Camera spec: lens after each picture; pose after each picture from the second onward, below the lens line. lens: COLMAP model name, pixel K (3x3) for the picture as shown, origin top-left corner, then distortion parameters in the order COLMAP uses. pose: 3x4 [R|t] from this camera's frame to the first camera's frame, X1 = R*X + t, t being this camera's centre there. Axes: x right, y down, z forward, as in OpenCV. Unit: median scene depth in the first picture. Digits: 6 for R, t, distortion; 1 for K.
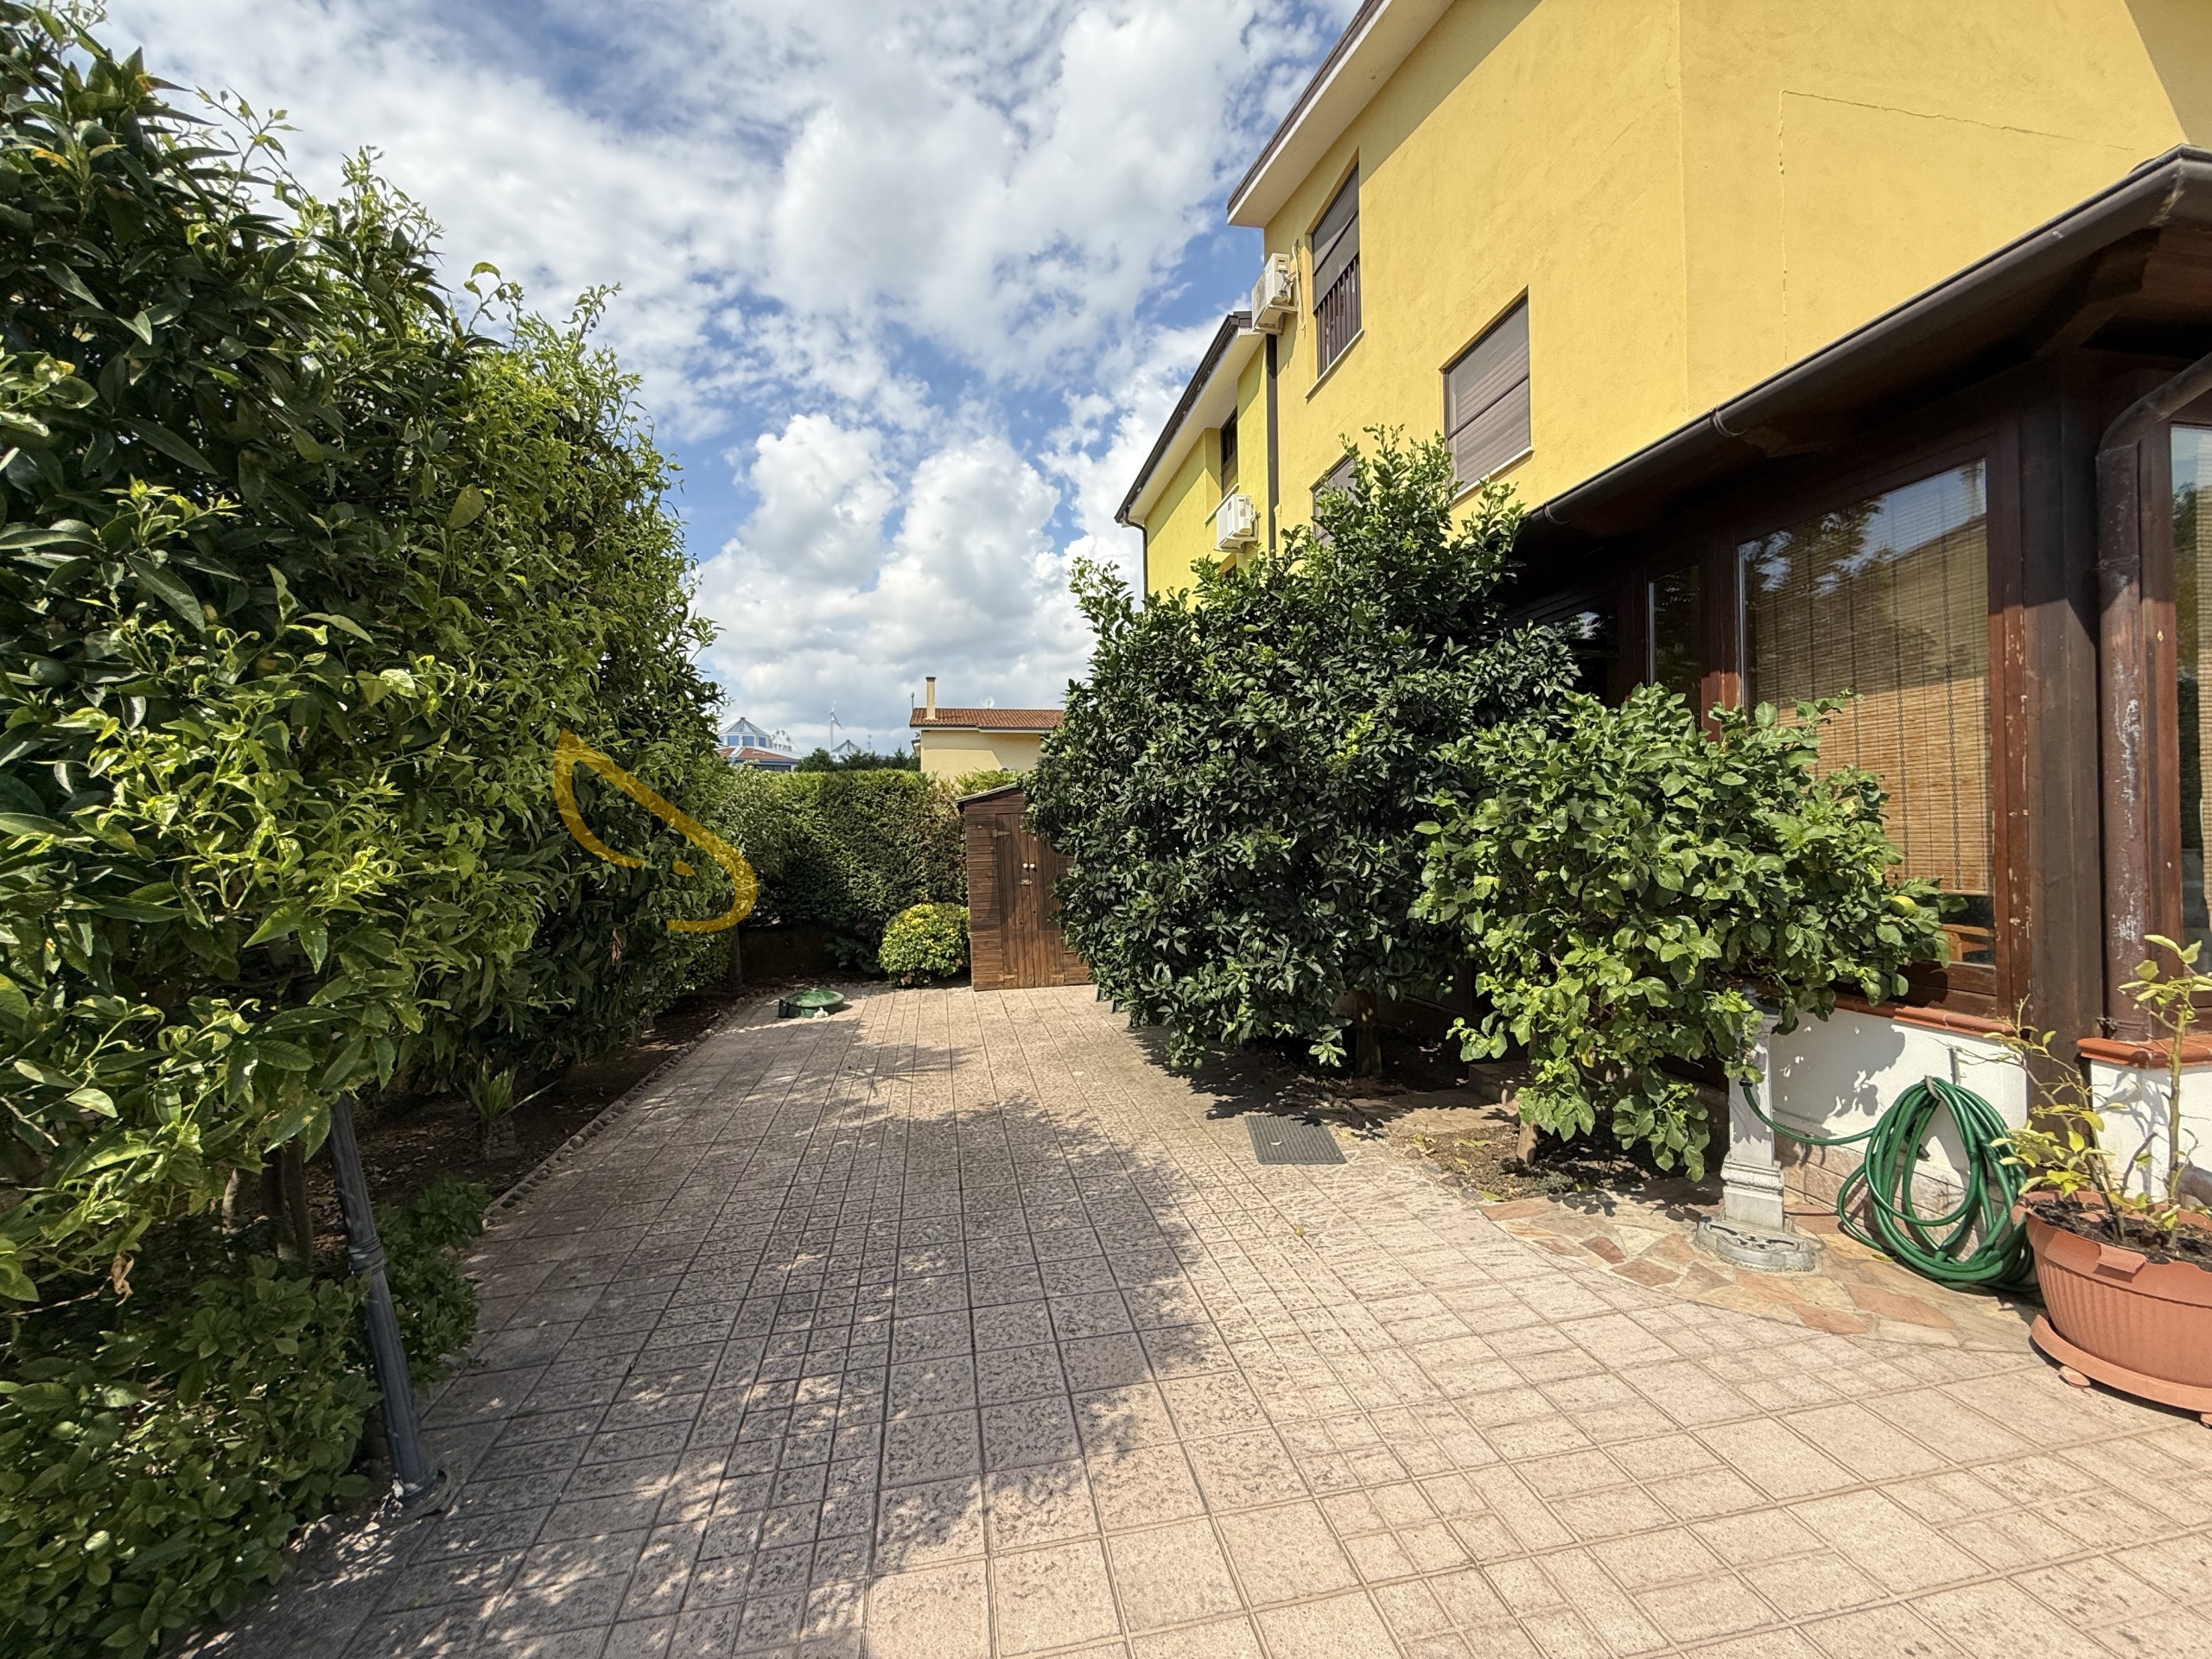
lens RADIAL K [[888.0, 0, 1096.1], [0, 888.0, 829.1], [0, 0, 1]] dist [0.000194, 0.000195]
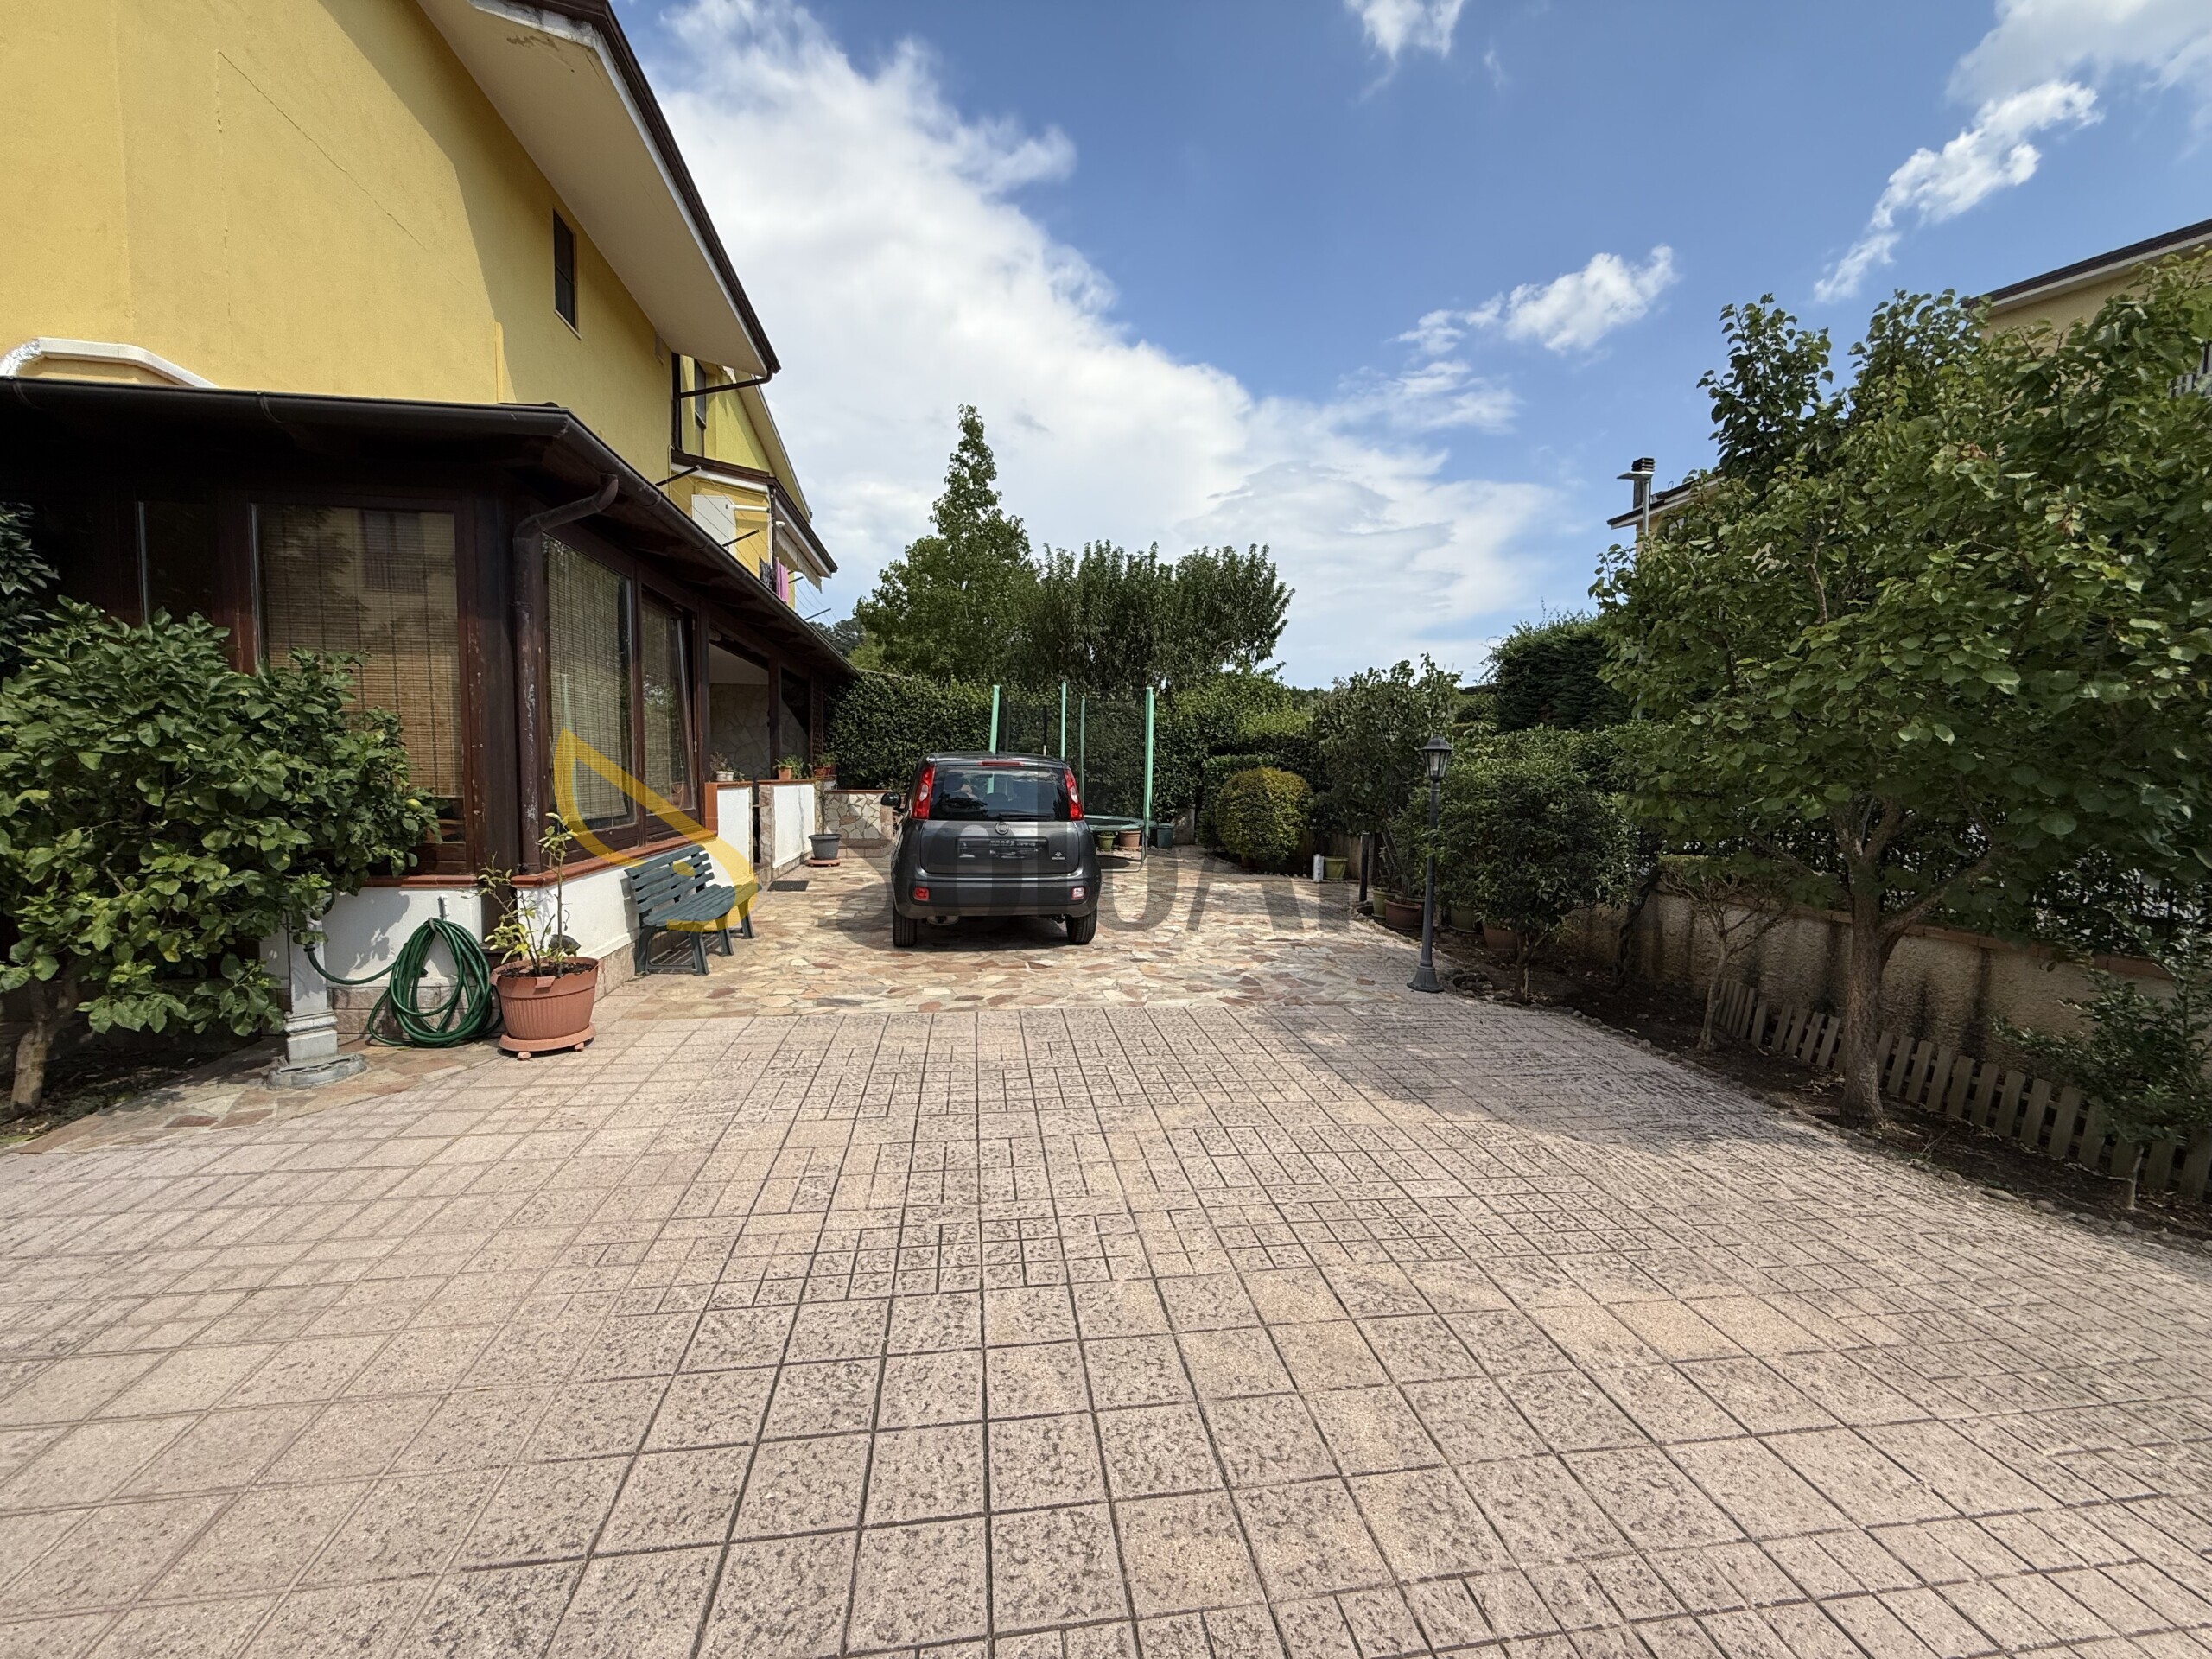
lens RADIAL K [[888.0, 0, 1092.5], [0, 888.0, 830.7], [0, 0, 1]] dist [0.000194, 0.000195]
pose [[0.046399, -0.052629, 0.997536, -0.500970], [-0.020226, 0.998357, 0.053613, 0.025934], [-0.998718, -0.022664, 0.045259, -0.185762]]
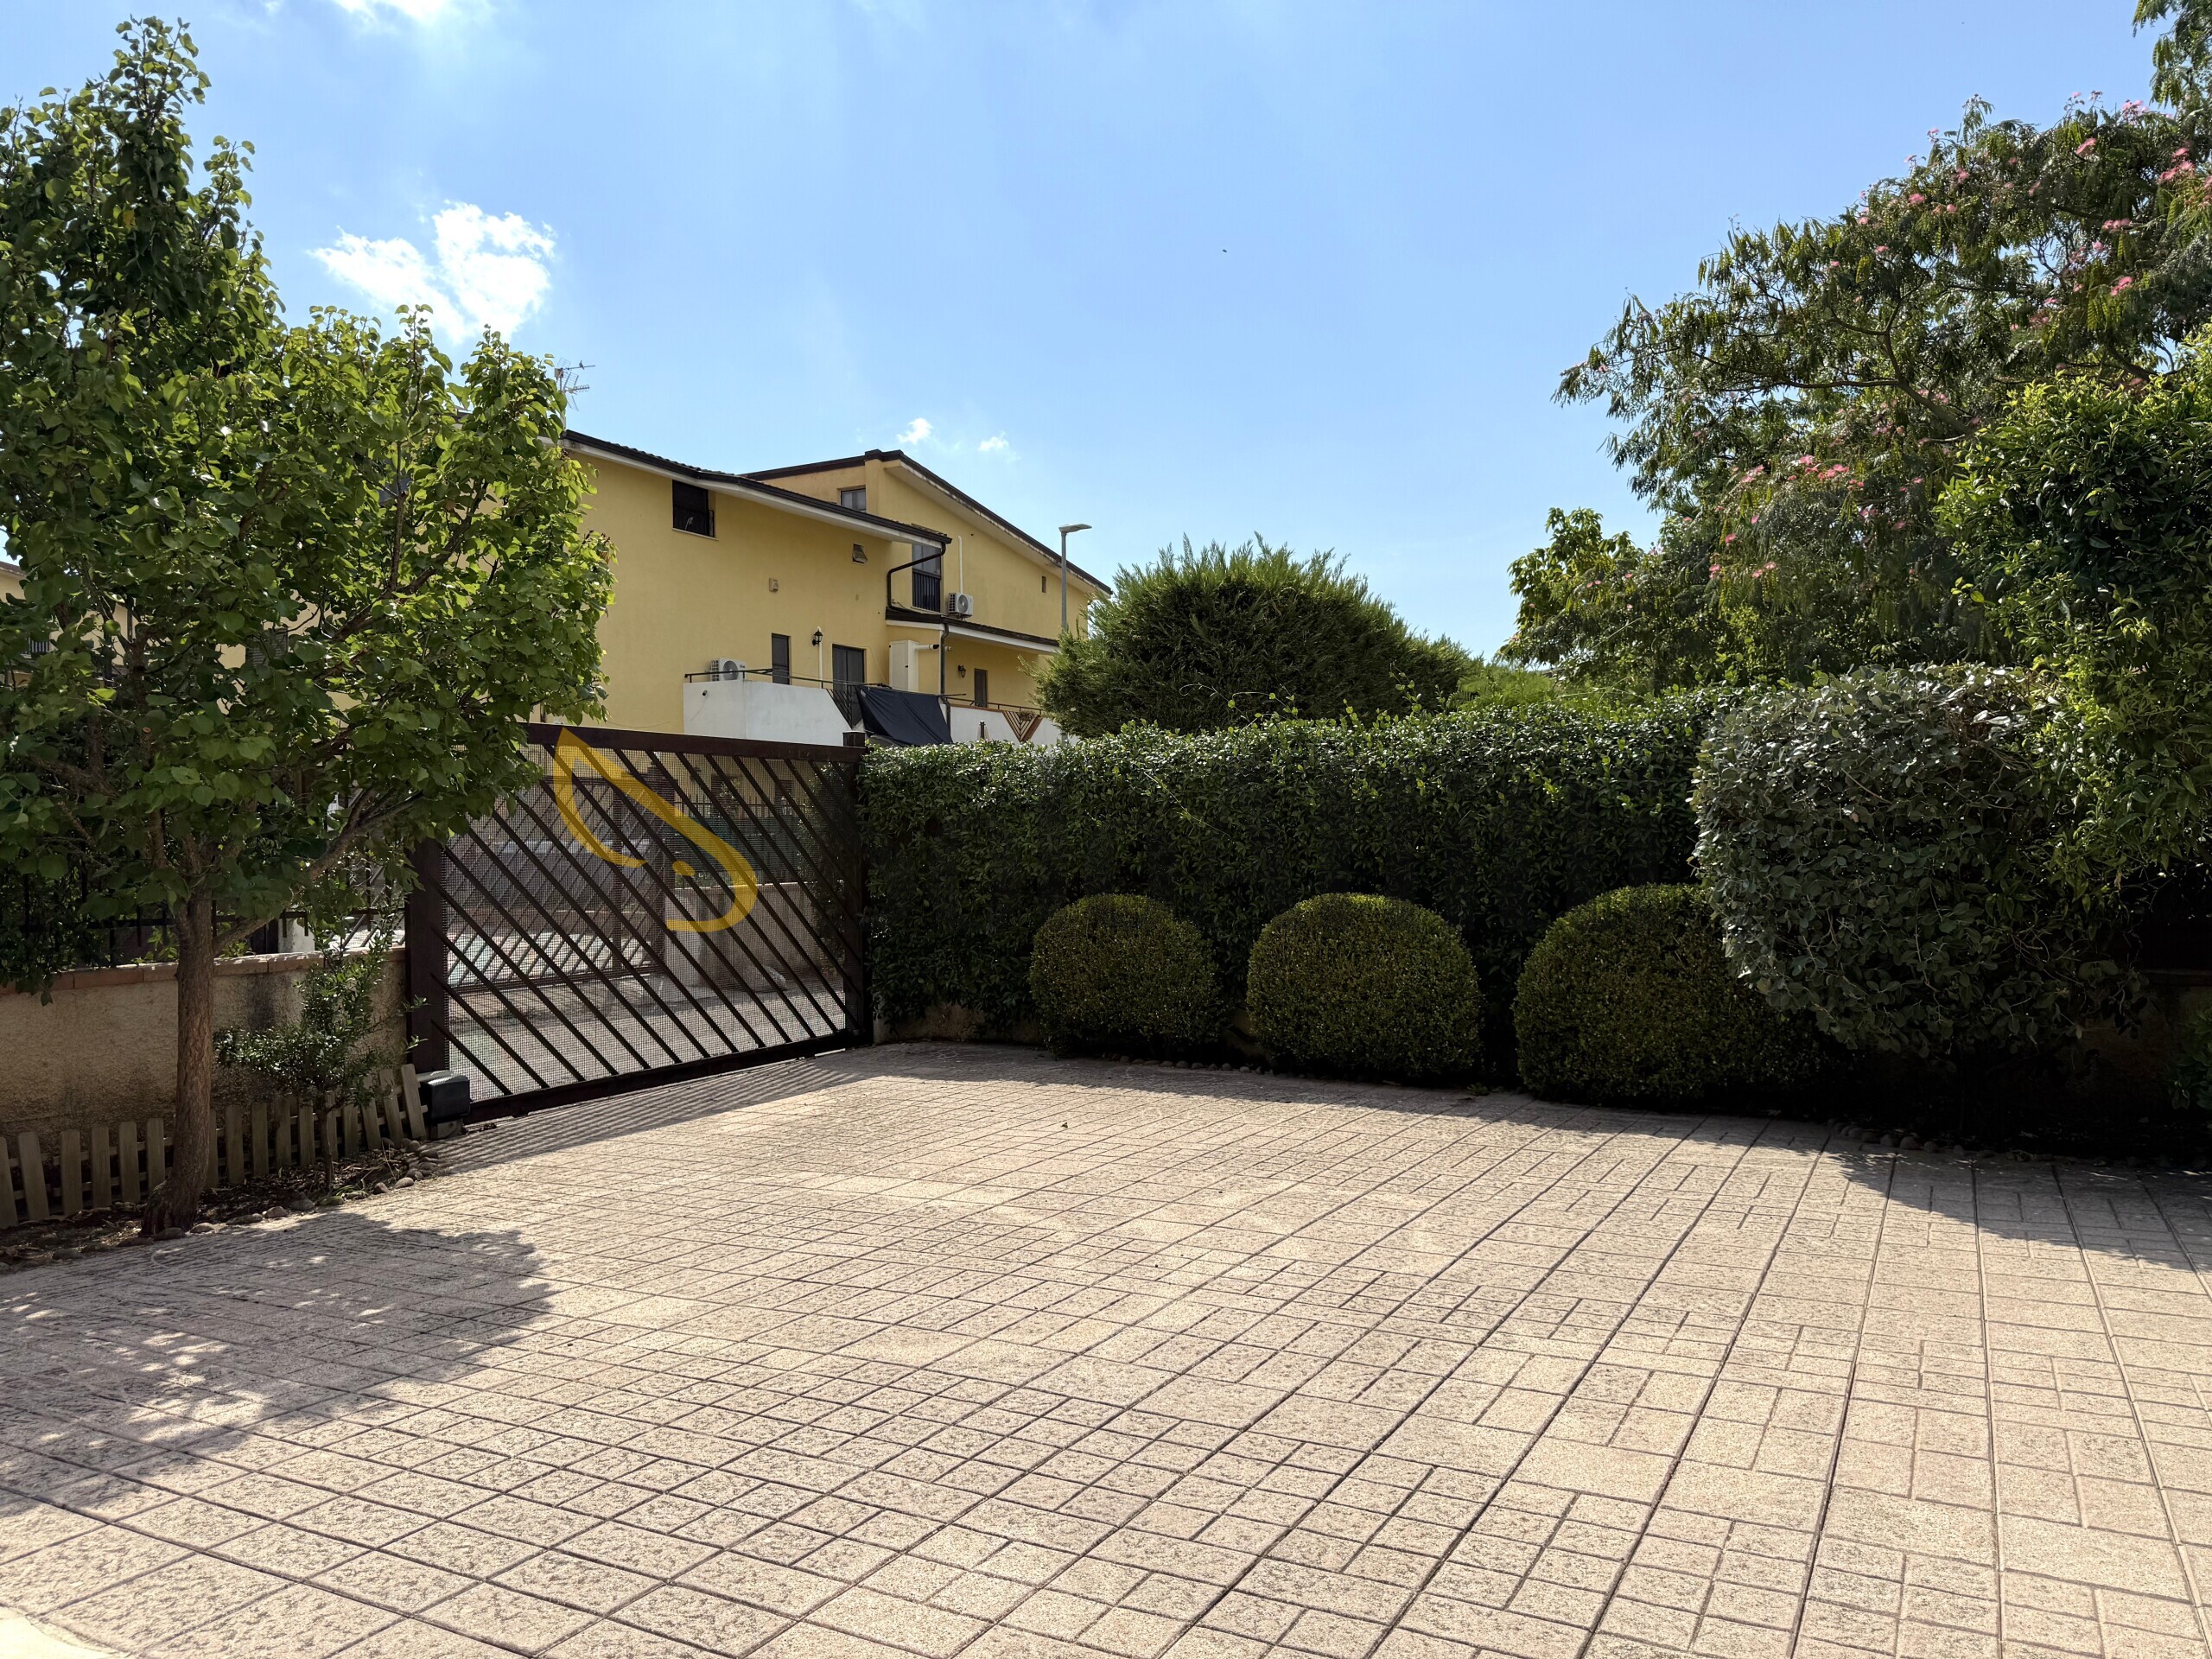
lens RADIAL K [[1598.5, 0, 1103.4], [0, 1598.5, 850.3], [0, 0, 1]] dist [0.011585, -0.004367]
pose [[-0.625988, 0.034244, -0.779080, 1.608090], [0.030959, 0.999339, 0.019050, 0.105212], [0.779218, -0.012195, -0.626635, 0.617111]]
